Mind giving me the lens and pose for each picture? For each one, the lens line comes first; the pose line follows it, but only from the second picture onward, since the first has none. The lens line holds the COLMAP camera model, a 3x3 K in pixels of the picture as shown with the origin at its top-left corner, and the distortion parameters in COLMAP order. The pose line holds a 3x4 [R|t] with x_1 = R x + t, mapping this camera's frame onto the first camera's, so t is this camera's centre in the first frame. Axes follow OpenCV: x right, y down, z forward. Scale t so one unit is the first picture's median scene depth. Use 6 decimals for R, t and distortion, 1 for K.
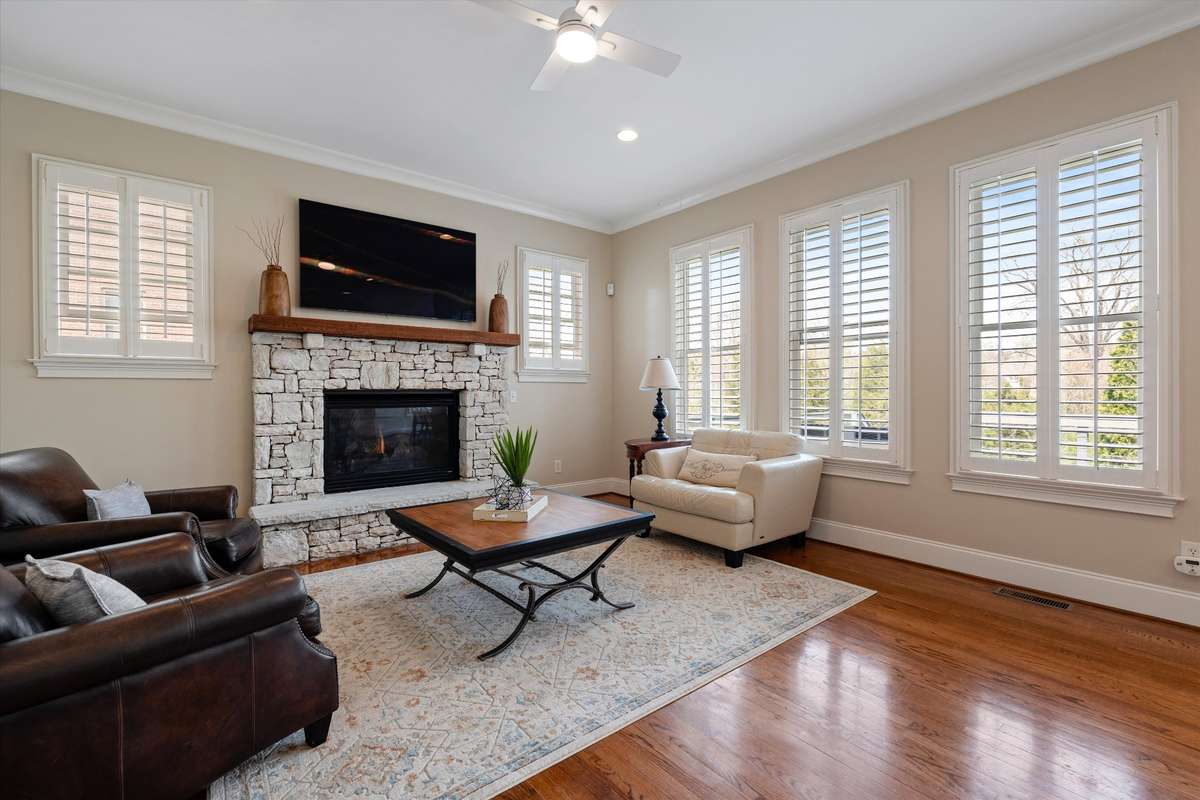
lens RADIAL K [[521.8, 0, 601.4], [0, 521.8, 399.3], [0, 0, 1]] dist [-0.010995, -0.000022]
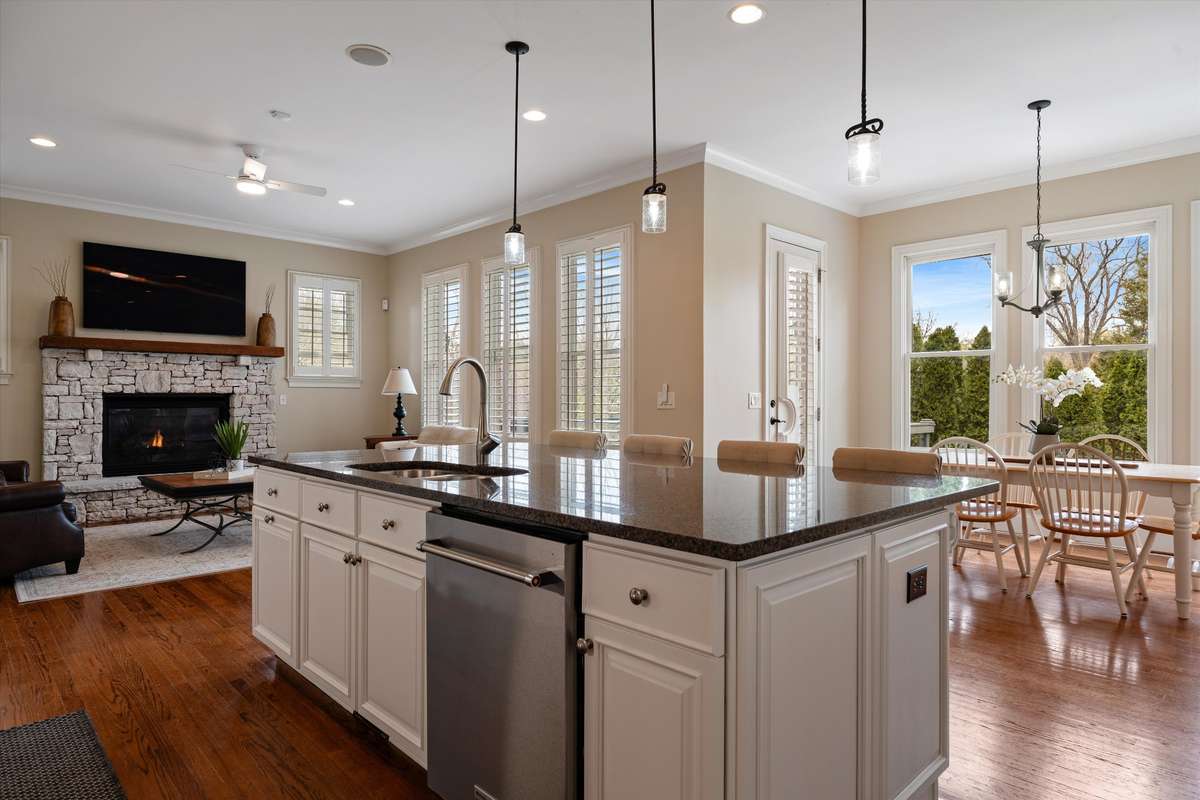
lens RADIAL K [[690.3, 0, 598.4], [0, 690.3, 399.8], [0, 0, 1]] dist [0.001055, -0.000624]
pose [[0.996588, 0.005222, 0.082371, 0.516584], [-0.004545, 0.999954, -0.008412, 0.006349], [-0.082411, 0.008009, 0.996566, -0.754384]]
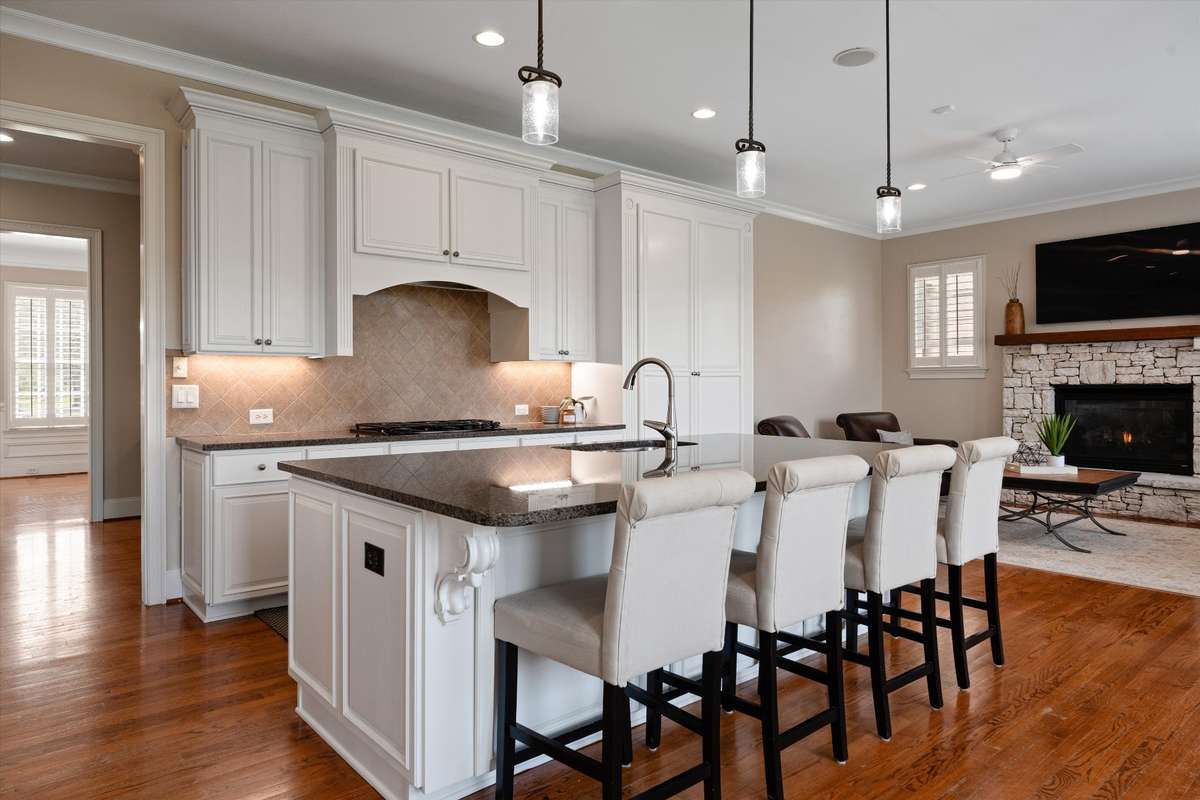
lens RADIAL K [[742.6, 0, 597.7], [0, 742.6, 390.9], [0, 0, 1]] dist [-0.005032, -0.000321]
pose [[0.023807, 0.009590, -0.999671, 1.301652], [-0.010517, 0.999901, 0.009342, -0.008122], [0.999661, 0.010291, 0.023906, -0.190161]]
